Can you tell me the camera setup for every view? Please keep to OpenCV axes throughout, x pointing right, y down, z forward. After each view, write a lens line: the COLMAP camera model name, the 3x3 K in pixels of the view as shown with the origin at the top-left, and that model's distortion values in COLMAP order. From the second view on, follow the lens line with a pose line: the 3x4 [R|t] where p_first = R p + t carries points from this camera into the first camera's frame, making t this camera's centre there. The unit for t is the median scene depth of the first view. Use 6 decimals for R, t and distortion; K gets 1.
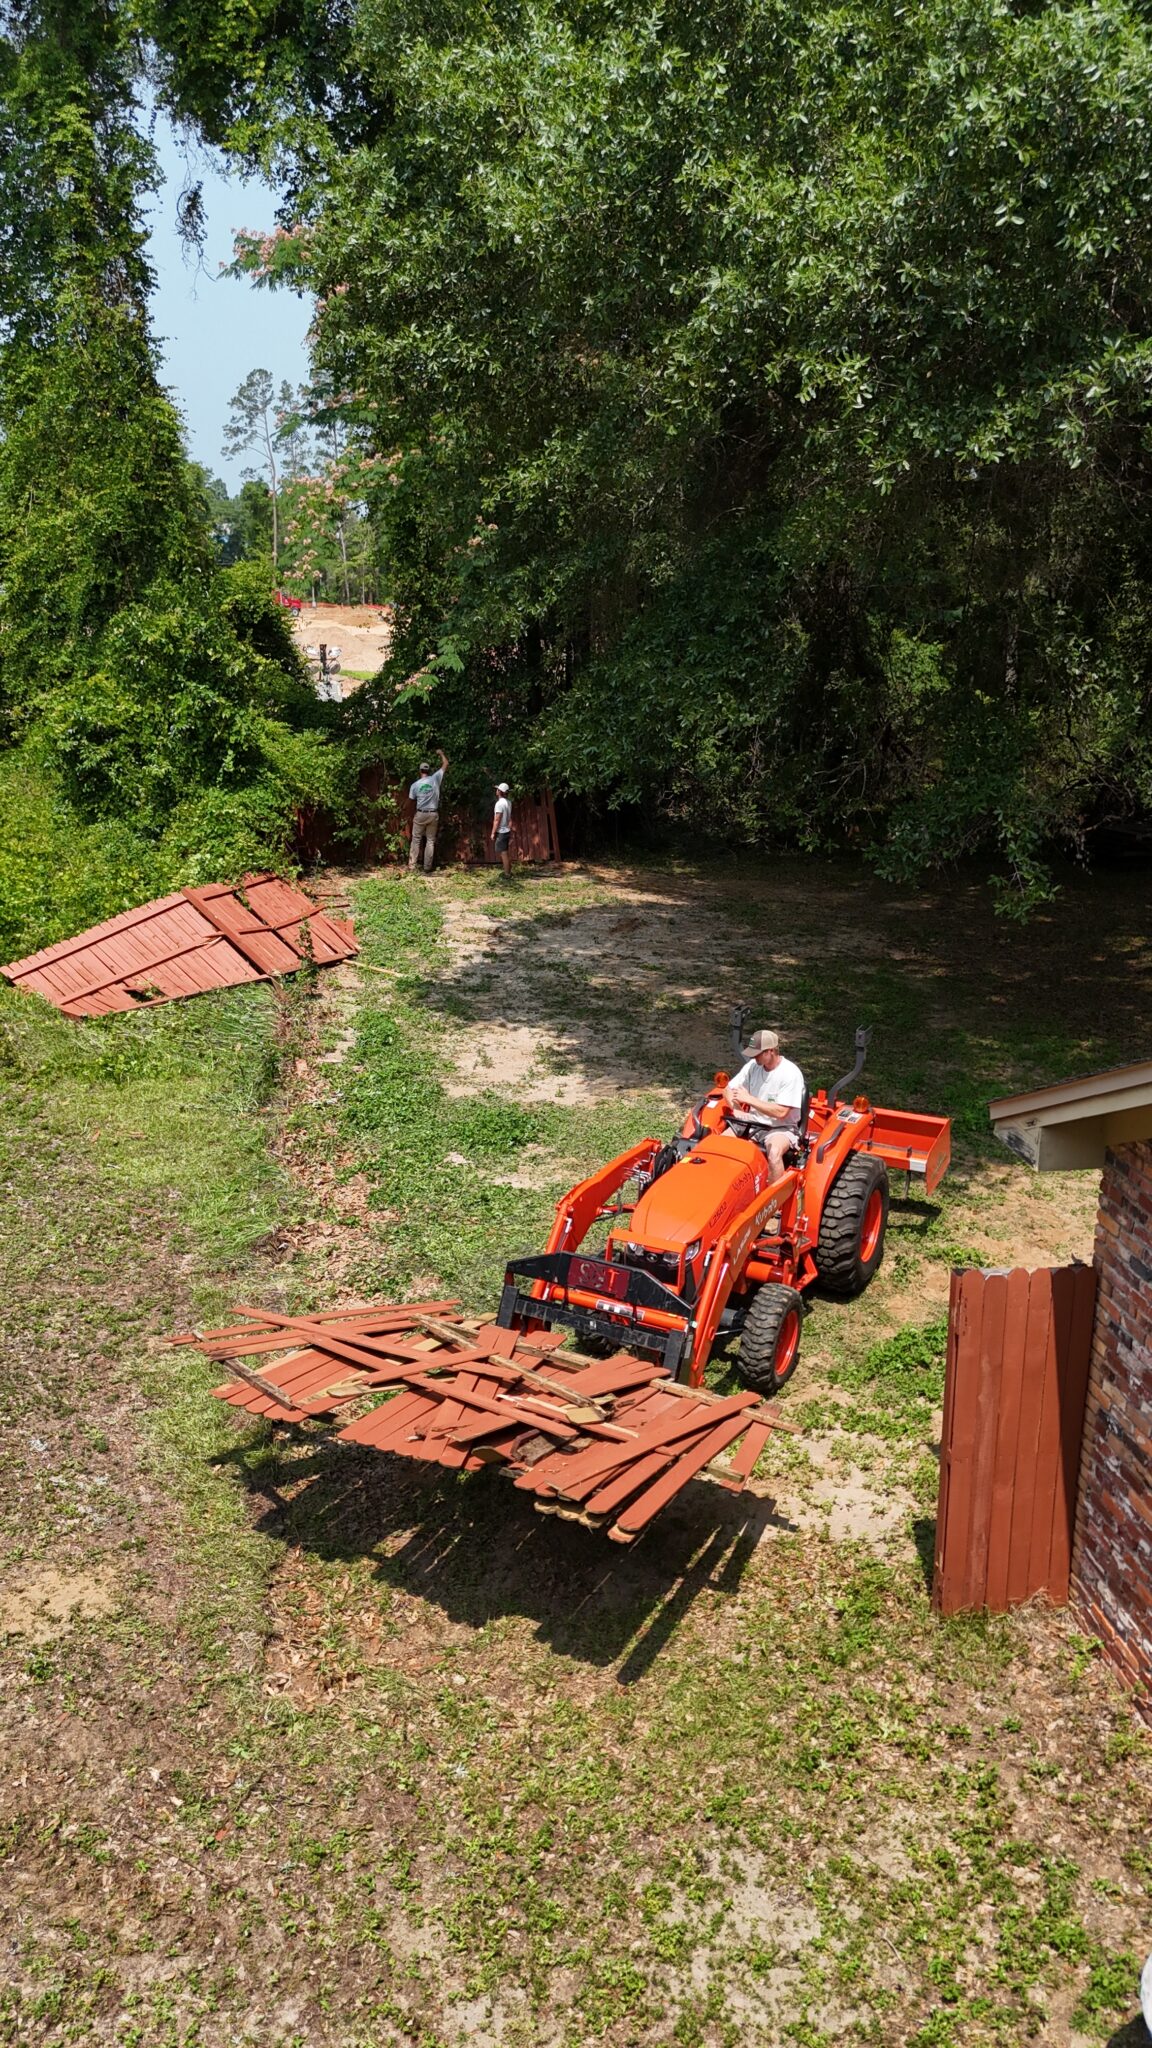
lens RADIAL K [[1511.2, 0, 577.6], [0, 1511.2, 1027.6], [0, 0, 1]] dist [0.065161, -0.059334]
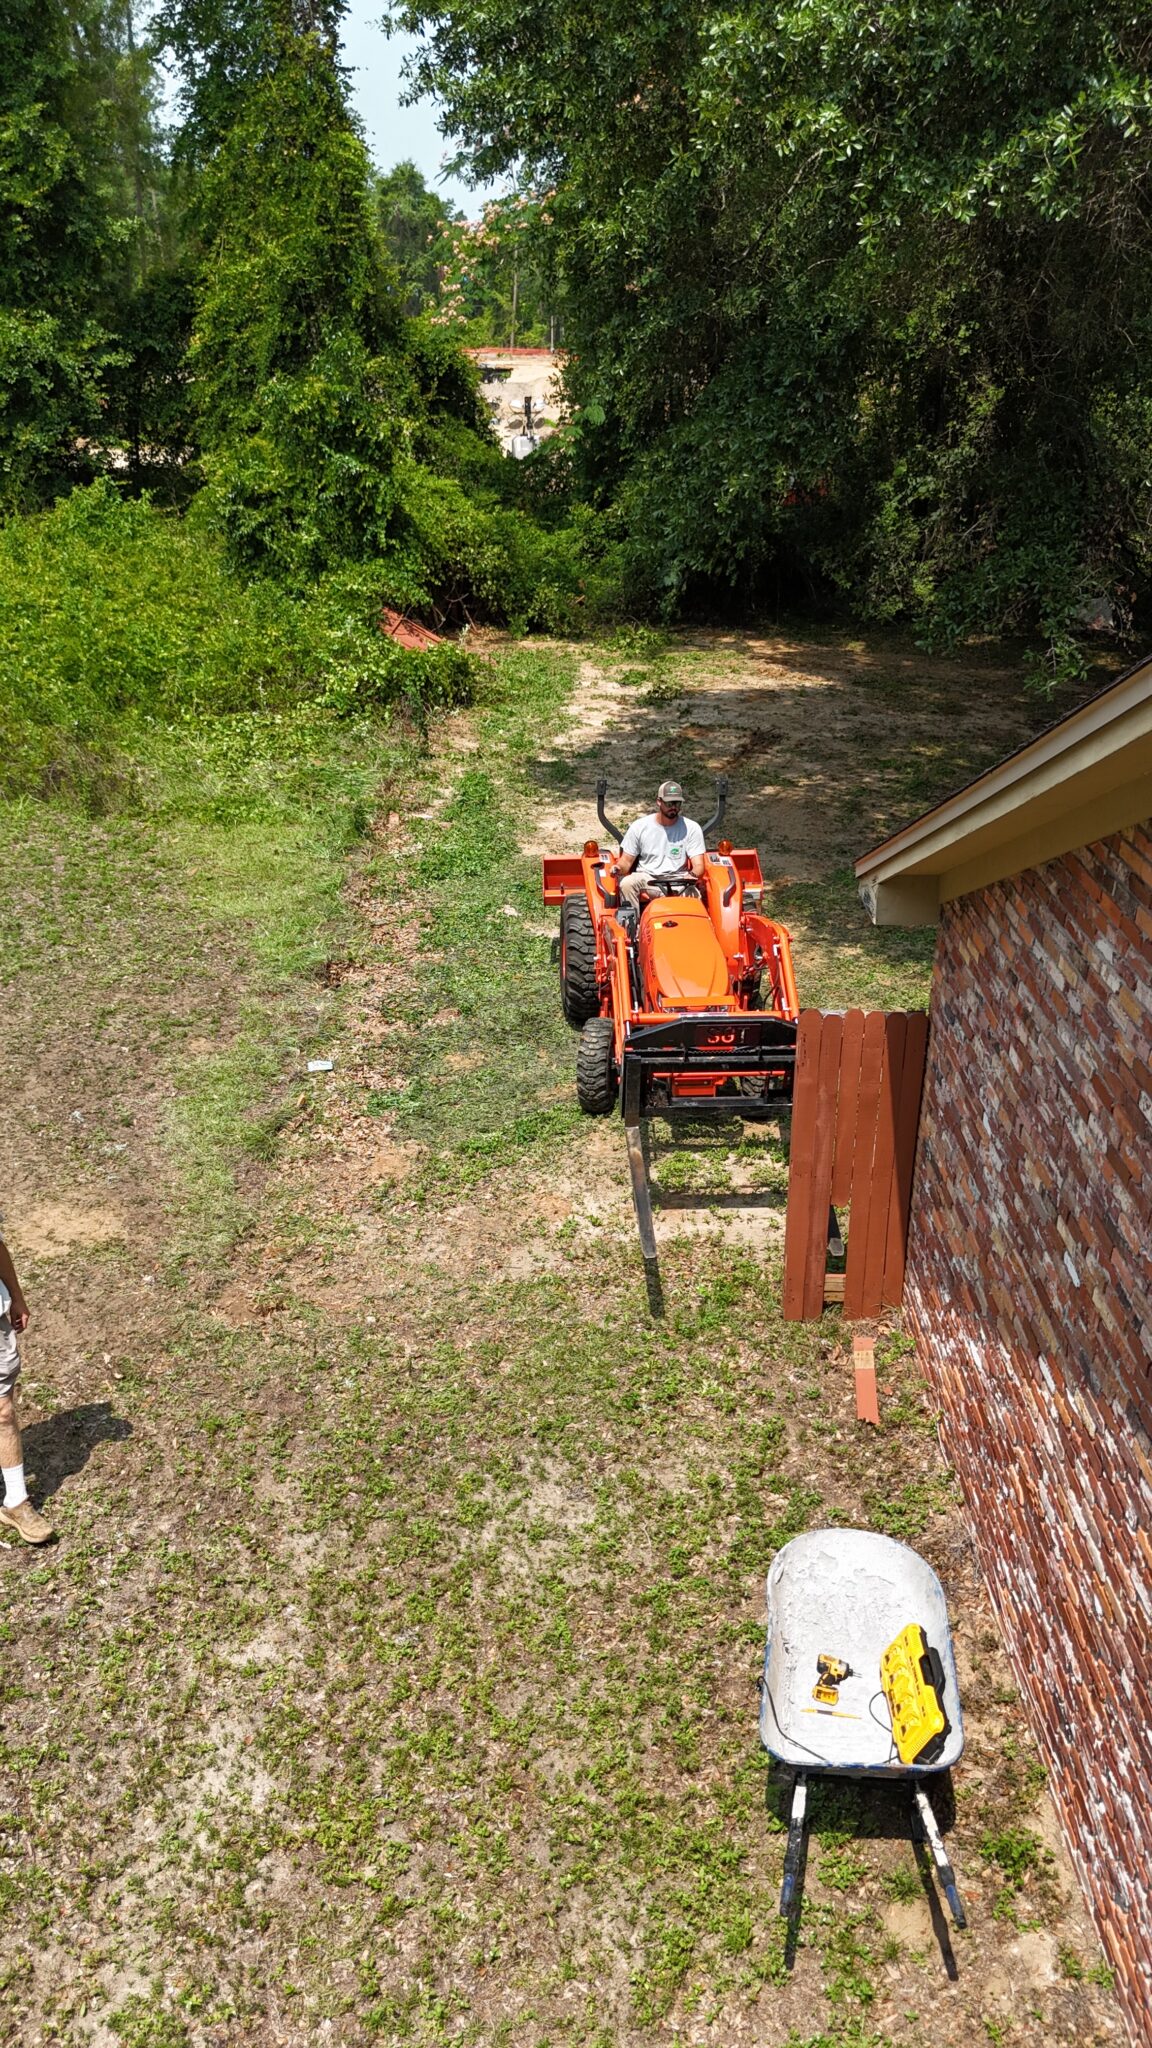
lens RADIAL K [[1514.9, 0, 576.7], [0, 1514.9, 1030.3], [0, 0, 1]] dist [0.060597, -0.049795]
pose [[0.987485, 0.065762, -0.143347, 0.147969], [-0.044053, 0.987755, 0.149666, 0.008988], [0.151434, -0.141478, 0.978290, -0.072318]]
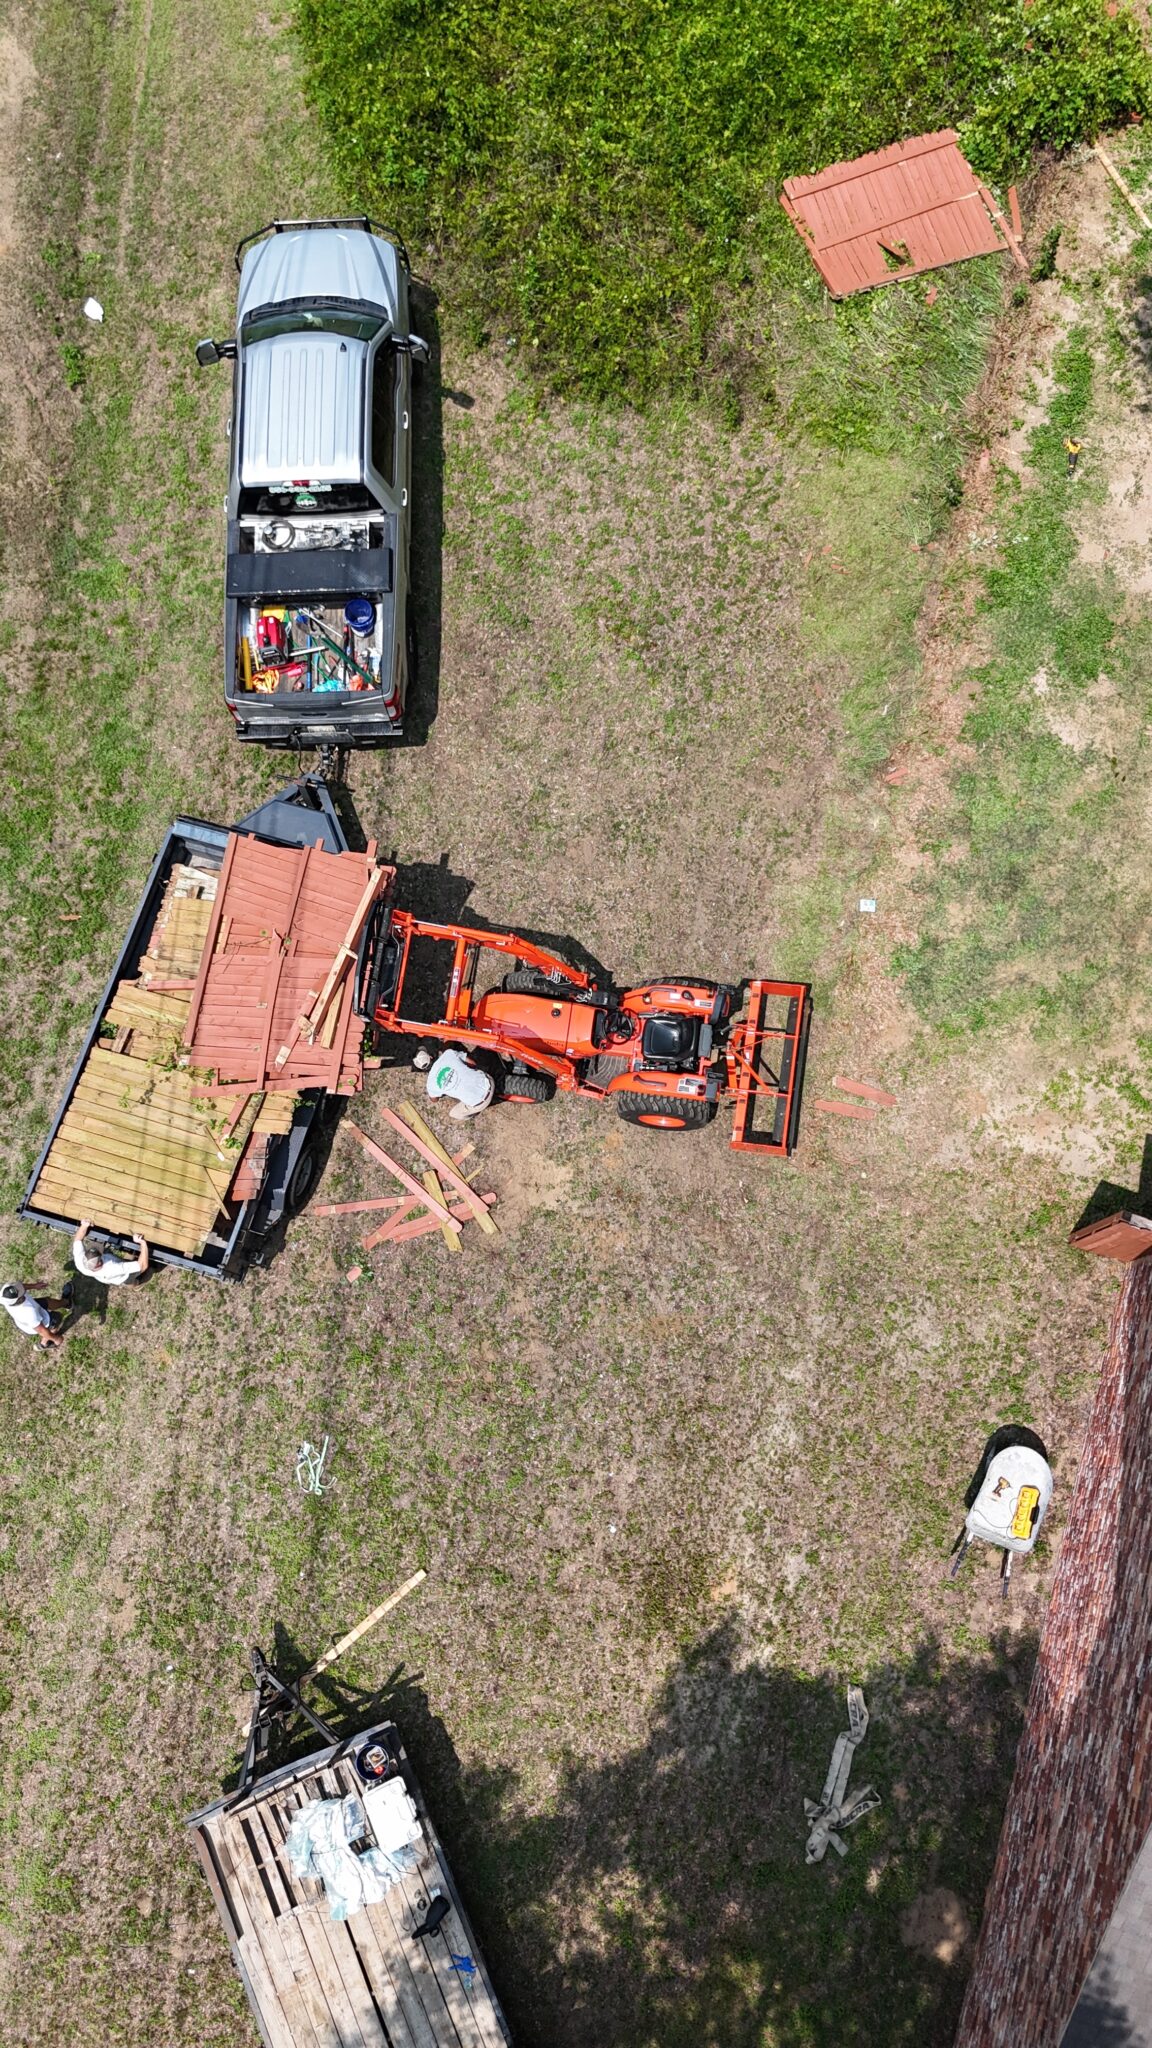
lens RADIAL K [[1514.9, 0, 576.7], [0, 1514.9, 1030.3], [0, 0, 1]] dist [0.060597, -0.049795]
pose [[0.897252, 0.423350, -0.125354, -0.174211], [-0.105150, 0.480638, 0.870592, -1.070741], [0.428815, -0.767959, 0.475769, -0.103383]]
